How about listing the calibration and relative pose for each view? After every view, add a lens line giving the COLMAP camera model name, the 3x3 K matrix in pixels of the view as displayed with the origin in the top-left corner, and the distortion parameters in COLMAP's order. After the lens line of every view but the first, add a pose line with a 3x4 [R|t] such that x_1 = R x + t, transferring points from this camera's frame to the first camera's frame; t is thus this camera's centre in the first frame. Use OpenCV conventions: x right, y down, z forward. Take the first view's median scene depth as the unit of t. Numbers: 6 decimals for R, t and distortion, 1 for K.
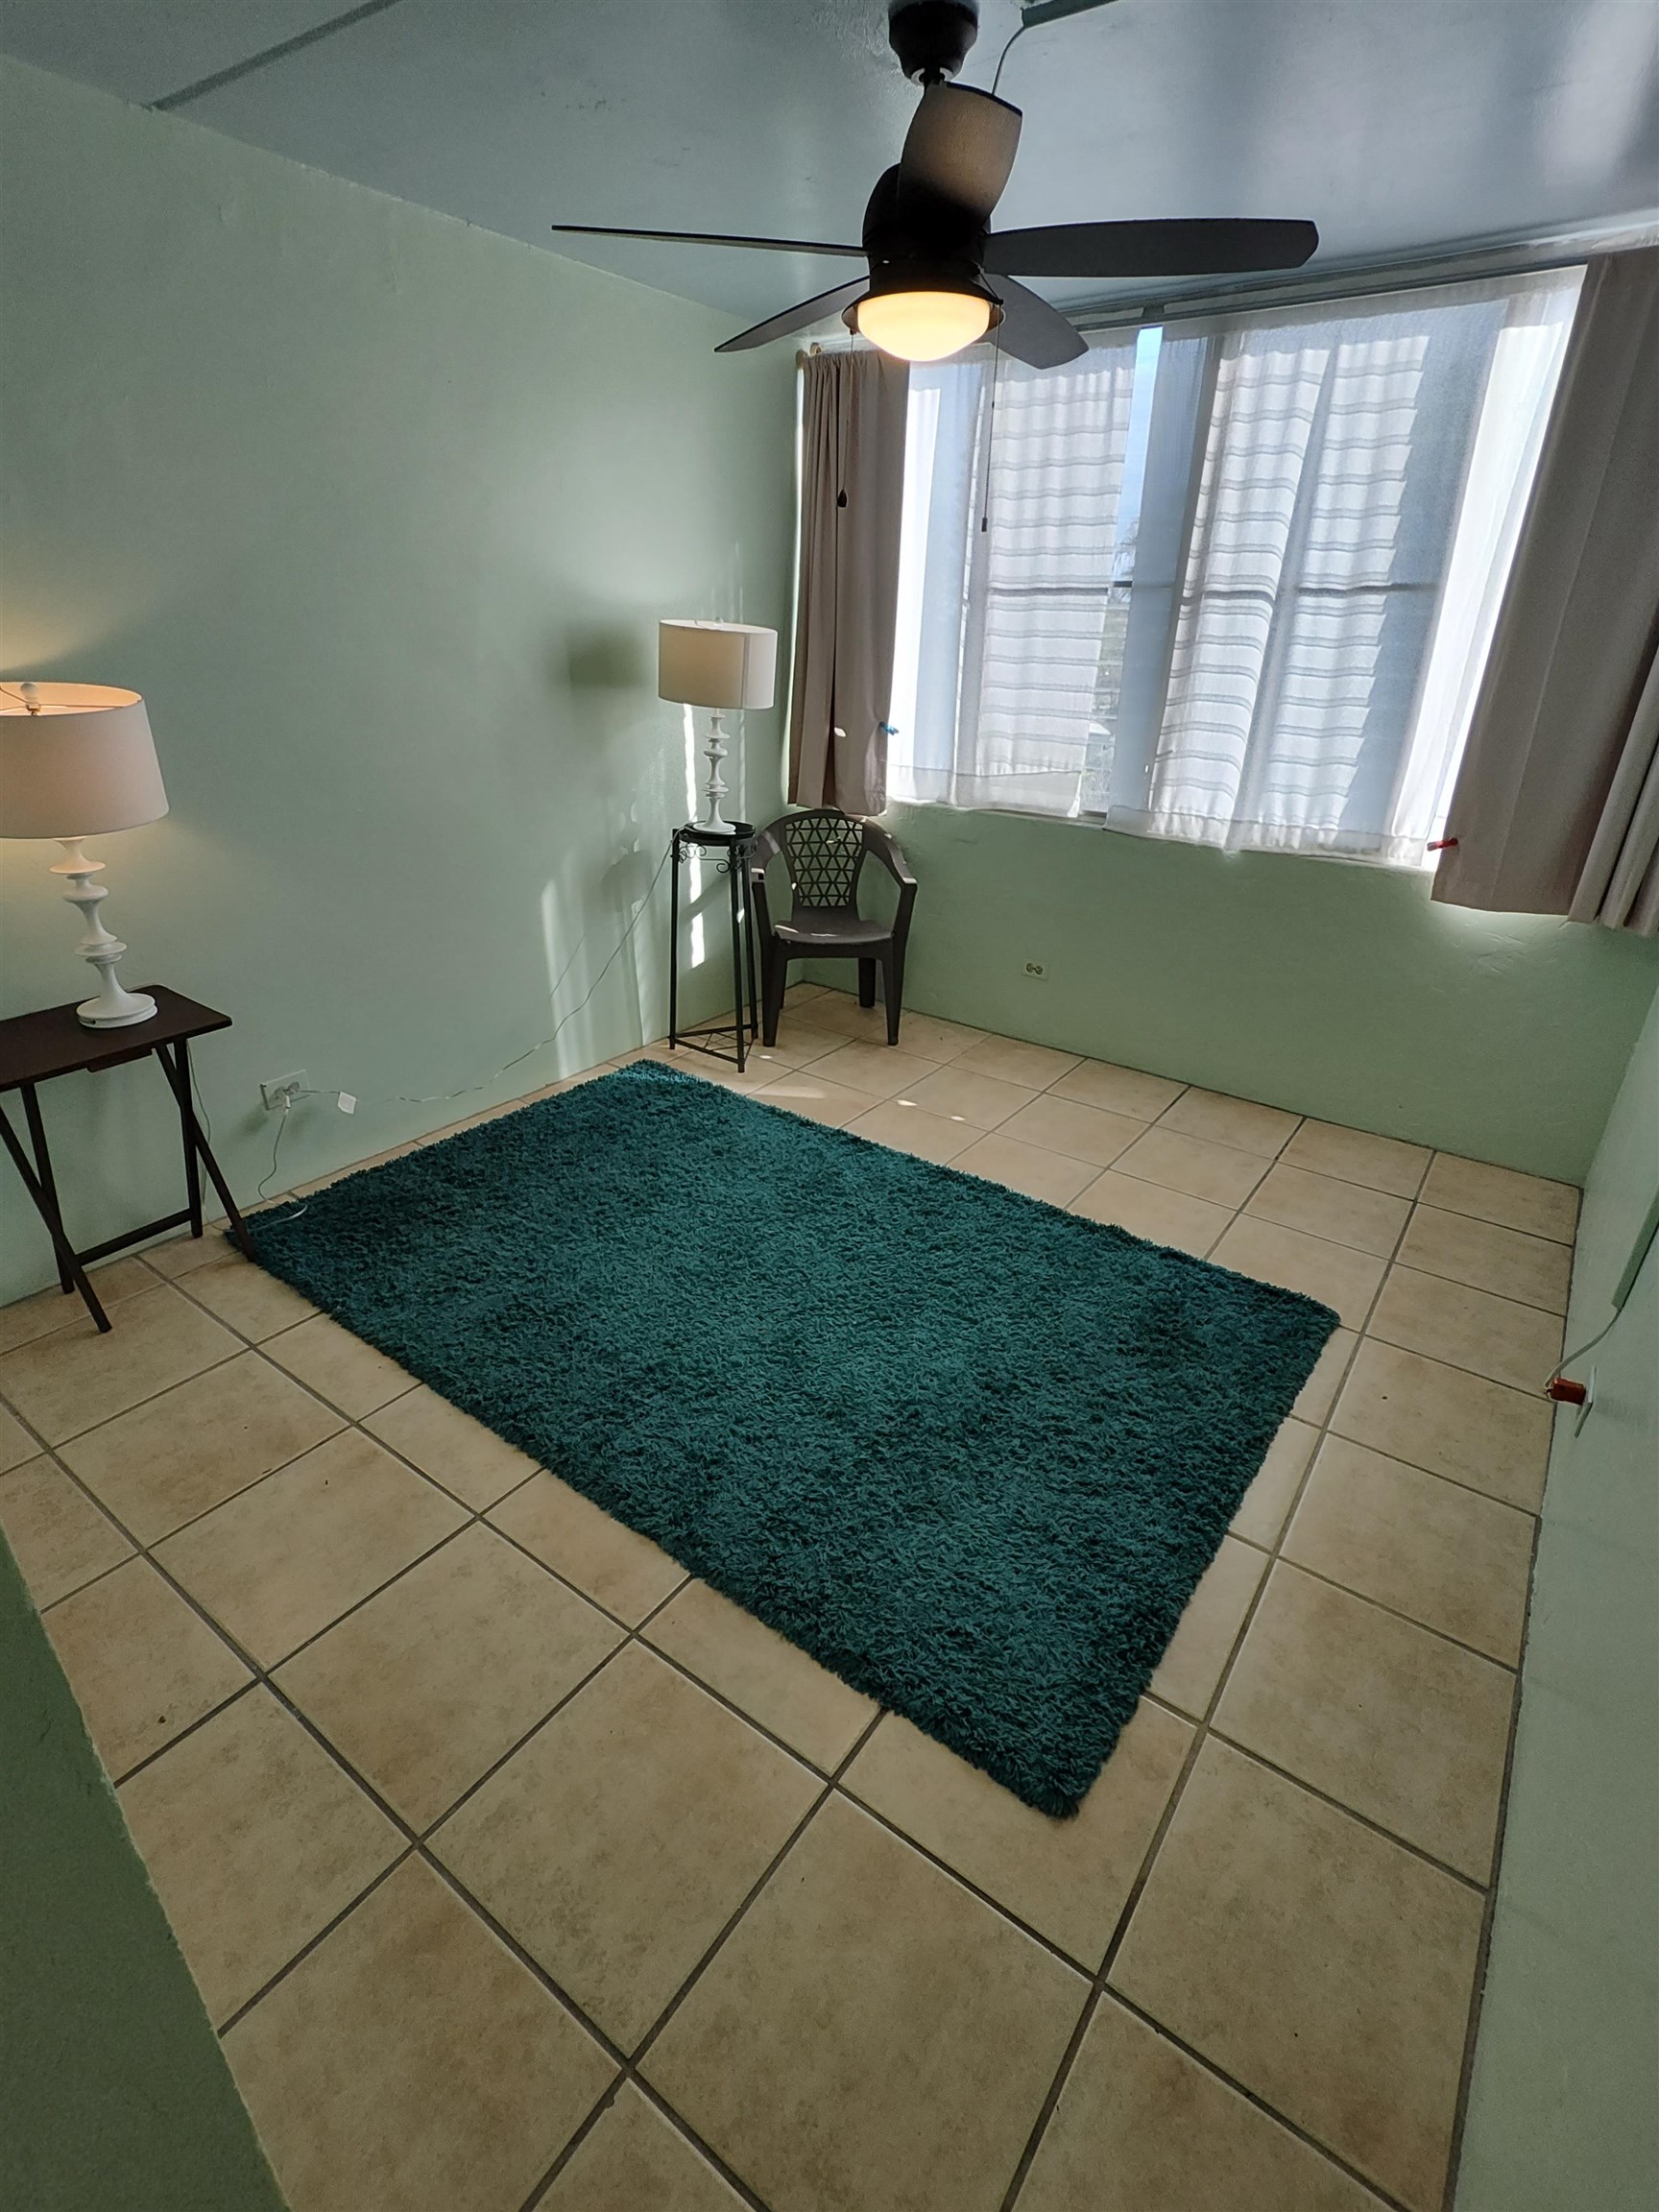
lens RADIAL K [[1030.0, 0, 827.0], [0, 1030.0, 1100.3], [0, 0, 1]] dist [-0.005257, -0.001362]
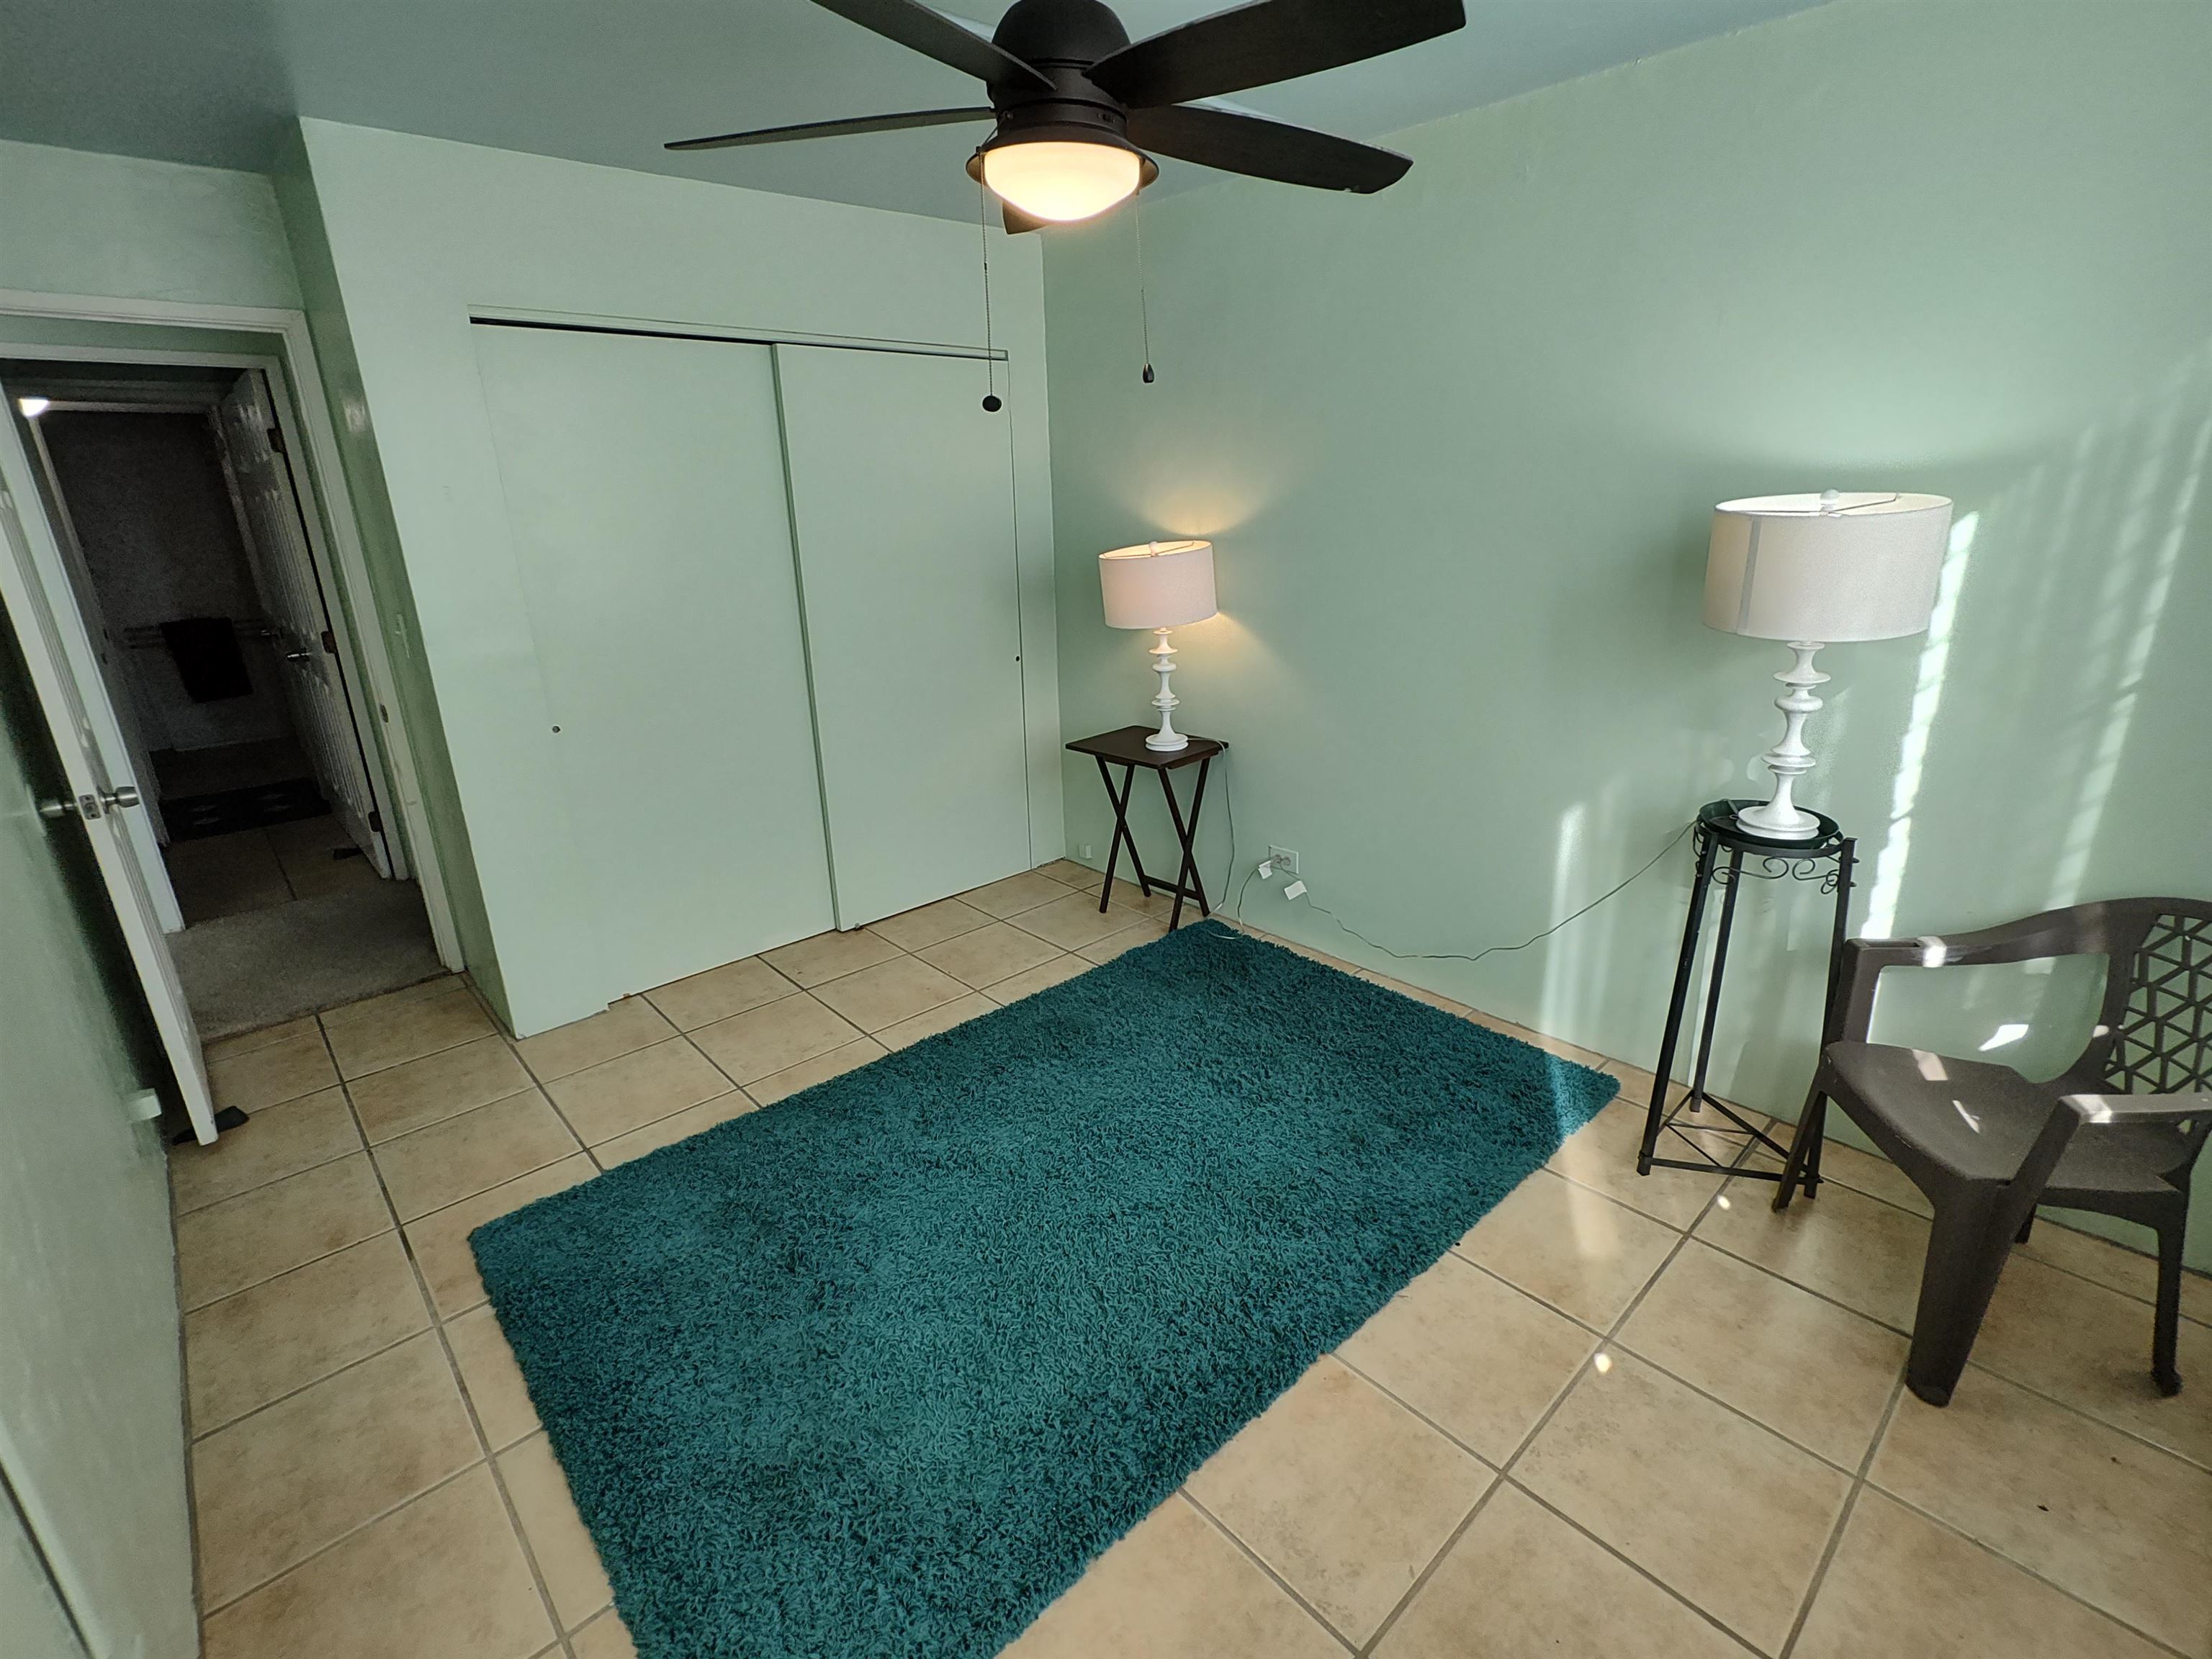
lens RADIAL K [[1030.0, 0, 1107.1], [0, 1030.0, 829.8], [0, 0, 1]] dist [-0.005257, -0.001362]
pose [[-0.195446, 0.298134, -0.934300, 0.838089], [-0.396183, 0.847475, 0.353306, -0.493257], [0.897129, 0.439206, -0.047520, 1.053567]]
